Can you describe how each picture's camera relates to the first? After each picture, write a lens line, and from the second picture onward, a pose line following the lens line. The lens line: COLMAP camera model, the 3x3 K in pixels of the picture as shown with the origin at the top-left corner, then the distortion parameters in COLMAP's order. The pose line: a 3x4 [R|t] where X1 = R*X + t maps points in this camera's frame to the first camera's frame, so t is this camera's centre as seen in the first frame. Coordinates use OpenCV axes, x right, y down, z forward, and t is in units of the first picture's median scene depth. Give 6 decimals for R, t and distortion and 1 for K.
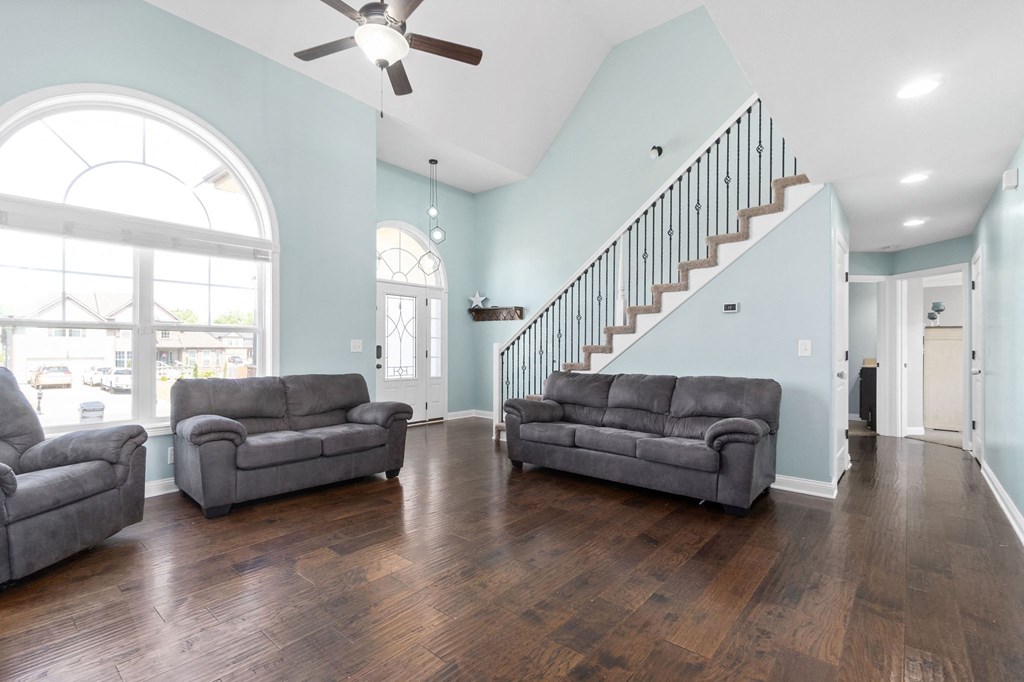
lens RADIAL K [[450.2, 0, 513.1], [0, 450.2, 349.8], [0, 0, 1]] dist [0.002577, 0.000063]
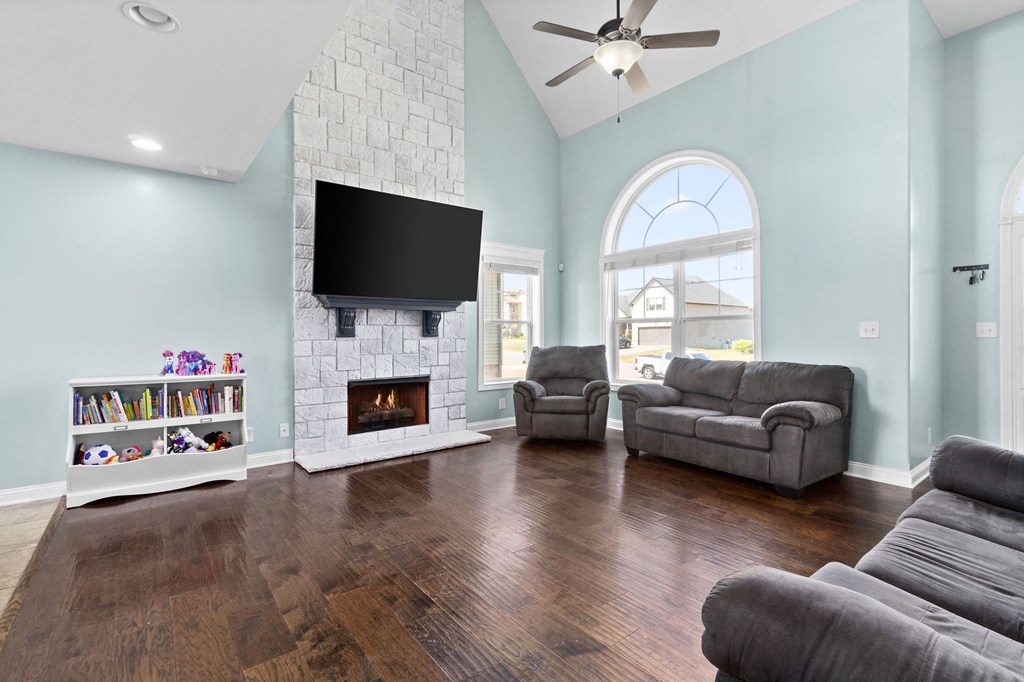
lens RADIAL K [[466.8, 0, 514.5], [0, 466.8, 333.8], [0, 0, 1]] dist [-0.003490, -0.000777]
pose [[-0.178117, -0.009193, -0.983966, 0.531052], [0.001248, 0.999953, -0.009568, 0.005459], [0.984009, -0.002932, -0.178097, 0.583131]]
